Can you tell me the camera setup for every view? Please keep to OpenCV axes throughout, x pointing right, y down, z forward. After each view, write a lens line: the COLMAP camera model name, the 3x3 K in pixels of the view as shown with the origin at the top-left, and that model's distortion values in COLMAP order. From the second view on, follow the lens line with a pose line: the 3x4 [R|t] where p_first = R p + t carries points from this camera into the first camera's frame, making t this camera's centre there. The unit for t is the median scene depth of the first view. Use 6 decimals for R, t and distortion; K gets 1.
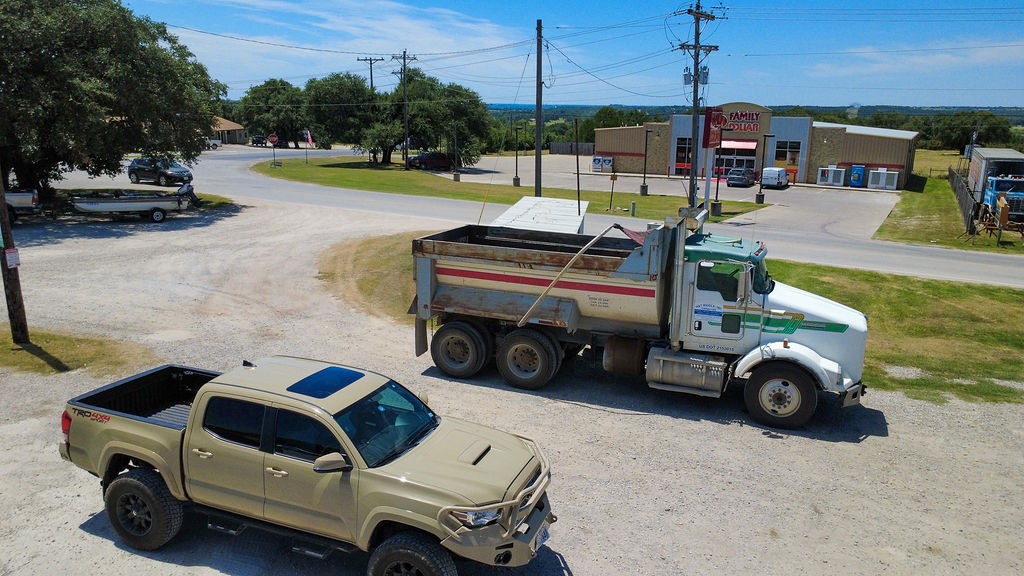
lens RADIAL K [[744.5, 0, 510.3], [0, 744.5, 289.9], [0, 0, 1]] dist [0.004161, -0.002027]
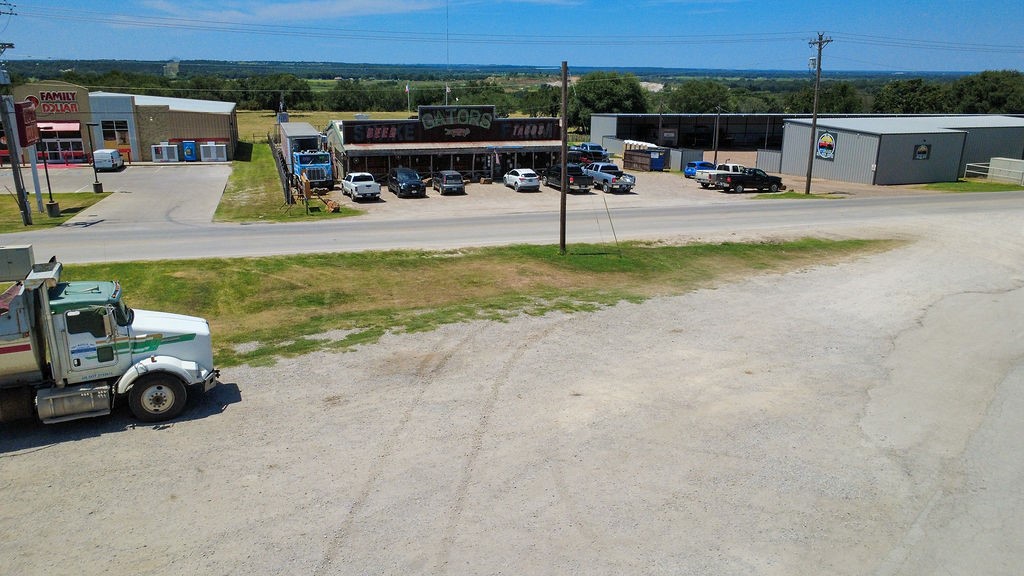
lens RADIAL K [[744.5, 0, 510.3], [0, 744.5, 289.9], [0, 0, 1]] dist [0.004161, -0.002027]
pose [[0.675958, -0.211898, 0.705819, -0.092708], [0.171263, 0.976716, 0.129208, -0.092626], [-0.716763, 0.033541, 0.696509, -0.321743]]
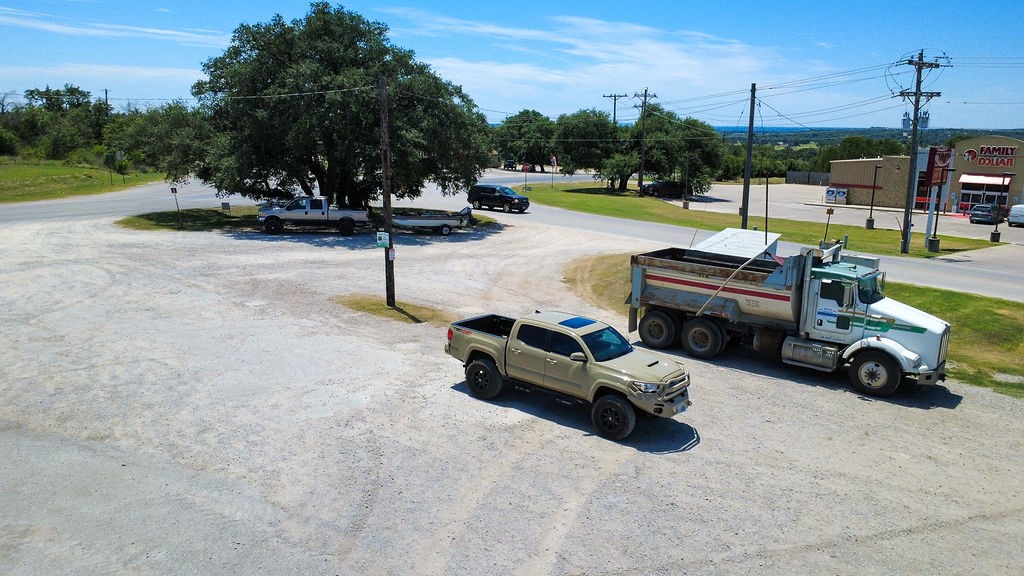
lens RADIAL K [[744.5, 0, 510.3], [0, 744.5, 289.9], [0, 0, 1]] dist [0.004161, -0.002027]
pose [[0.951282, 0.065081, -0.301374, 0.096705], [-0.073700, 0.997130, -0.017306, 0.047704], [0.299383, 0.038674, 0.953349, -0.524079]]
